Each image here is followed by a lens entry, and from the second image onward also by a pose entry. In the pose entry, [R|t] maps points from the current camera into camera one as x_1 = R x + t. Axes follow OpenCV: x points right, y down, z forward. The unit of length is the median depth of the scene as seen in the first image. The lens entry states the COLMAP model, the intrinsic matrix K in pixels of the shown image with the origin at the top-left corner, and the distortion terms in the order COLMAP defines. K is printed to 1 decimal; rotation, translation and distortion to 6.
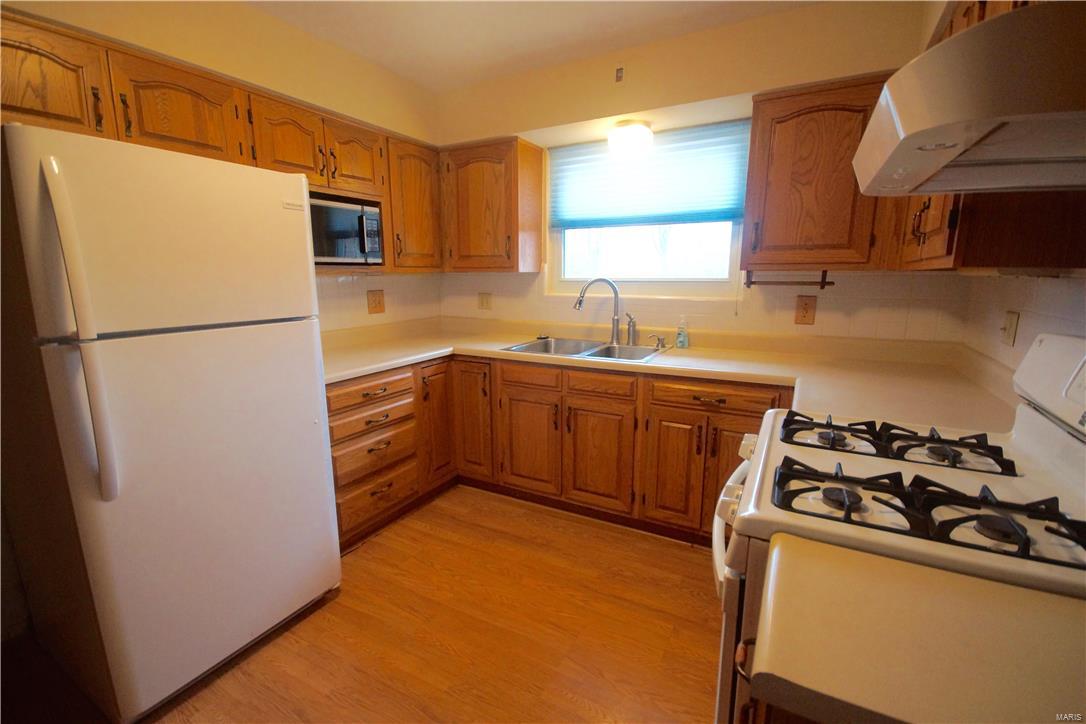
lens RADIAL K [[477.1, 0, 545.3], [0, 477.1, 364.6], [0, 0, 1]] dist [-0.007392, -0.003835]
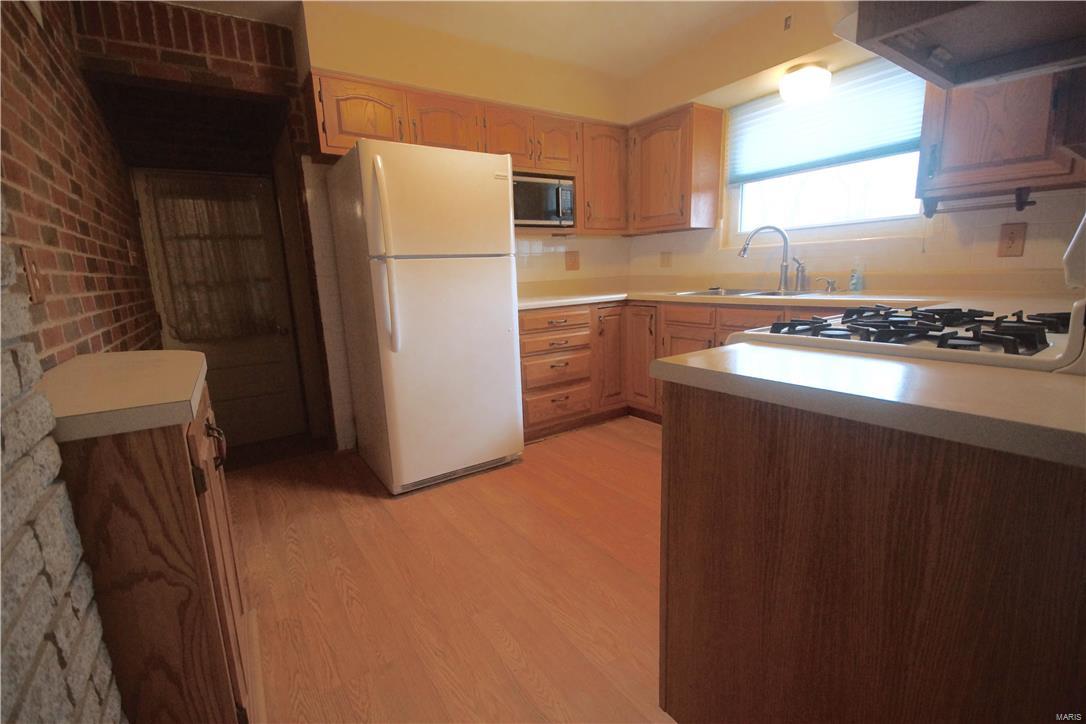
lens RADIAL K [[477.1, 0, 536.7], [0, 477.1, 361.1], [0, 0, 1]] dist [-0.007392, -0.003835]
pose [[0.885626, 0.055234, -0.461103, 0.171514], [-0.049860, 0.998472, 0.023839, 0.119773], [0.461715, 0.001878, 0.887026, -0.156310]]
